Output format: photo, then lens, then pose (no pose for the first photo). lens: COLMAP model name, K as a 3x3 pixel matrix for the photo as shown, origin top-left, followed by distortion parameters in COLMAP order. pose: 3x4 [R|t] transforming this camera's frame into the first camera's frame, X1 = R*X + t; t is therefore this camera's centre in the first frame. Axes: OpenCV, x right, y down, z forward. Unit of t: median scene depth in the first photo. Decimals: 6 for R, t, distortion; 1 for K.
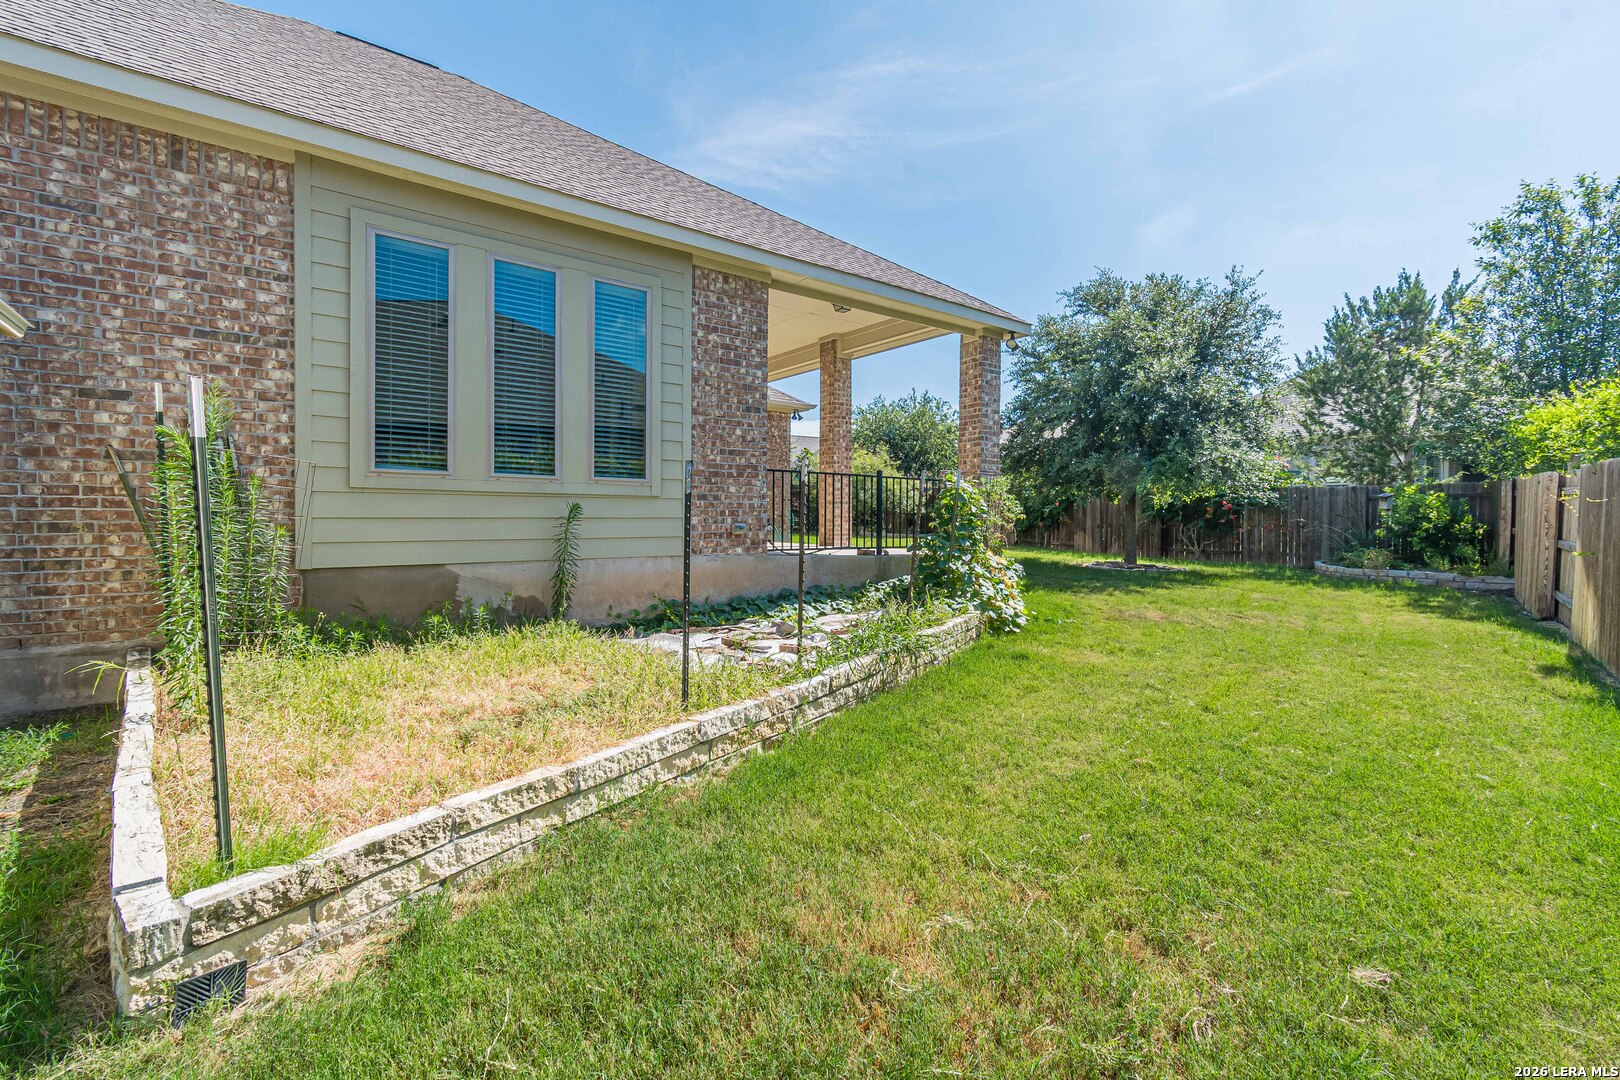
lens RADIAL K [[727.8, 0, 811.6], [0, 727.8, 527.8], [0, 0, 1]] dist [0.005432, -0.002339]
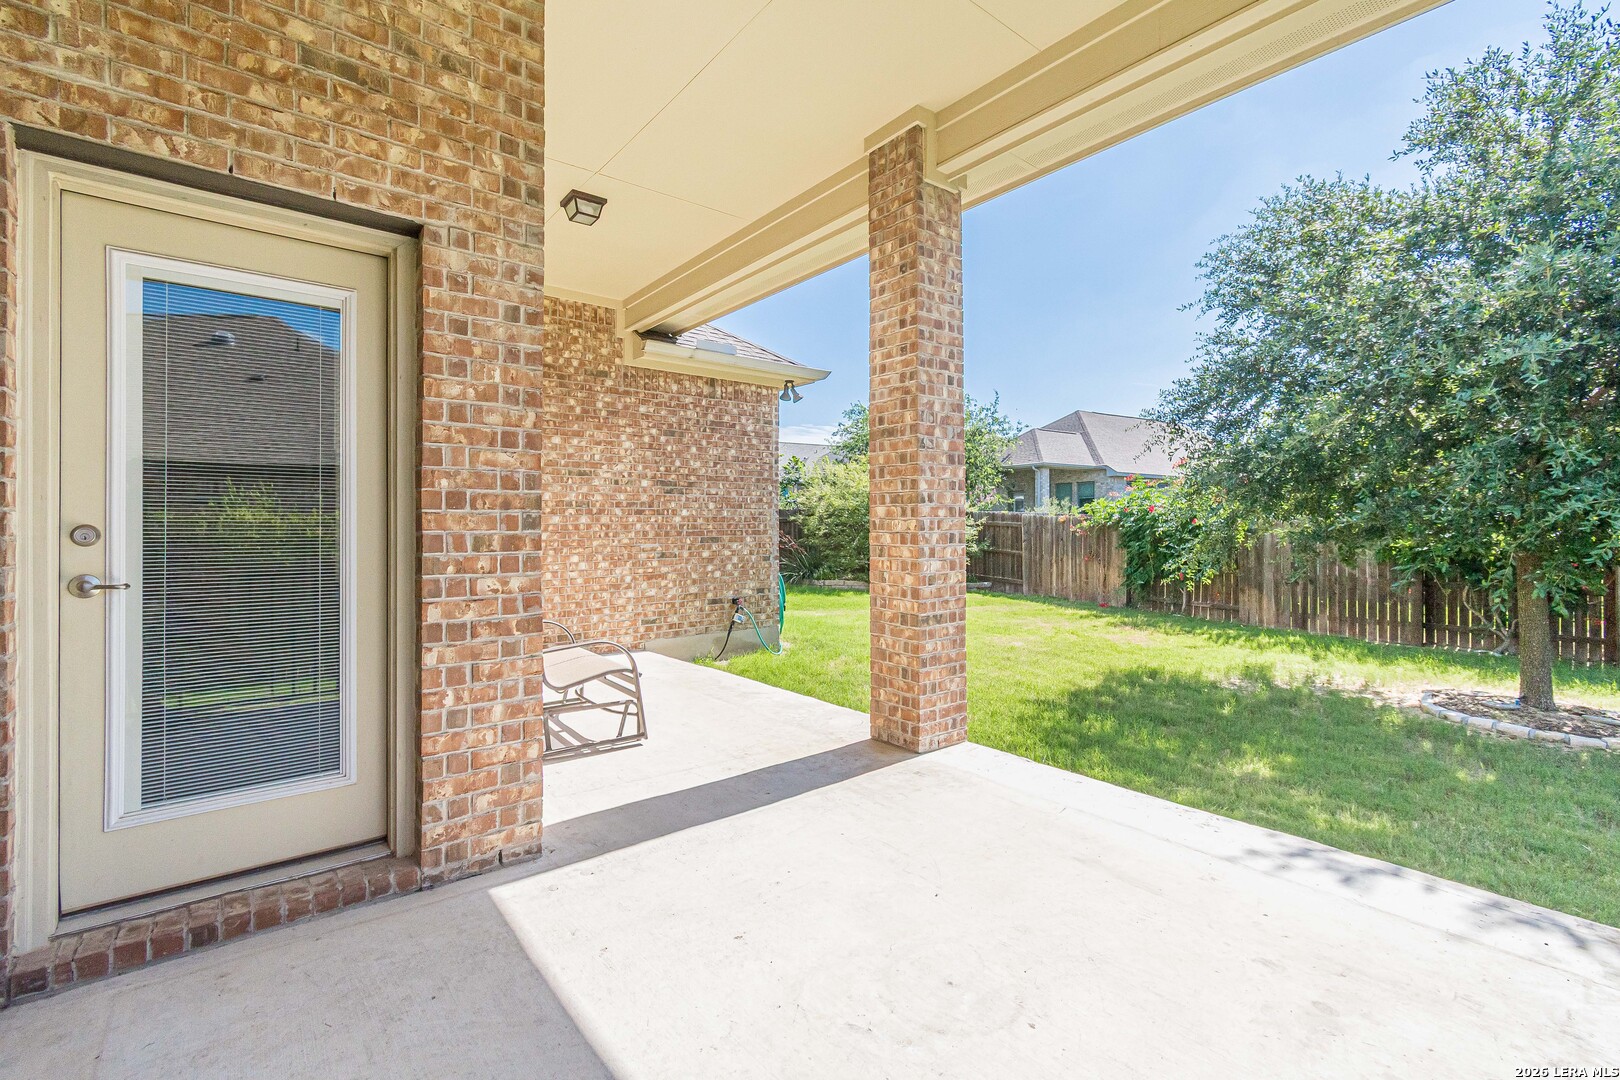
lens RADIAL K [[727.8, 0, 813.3], [0, 727.8, 526.8], [0, 0, 1]] dist [0.005432, -0.002339]
pose [[0.999627, -0.006389, 0.026545, -0.020448], [0.006651, 0.999930, -0.009804, -0.058351], [-0.026480, 0.009977, 0.999600, 0.532391]]
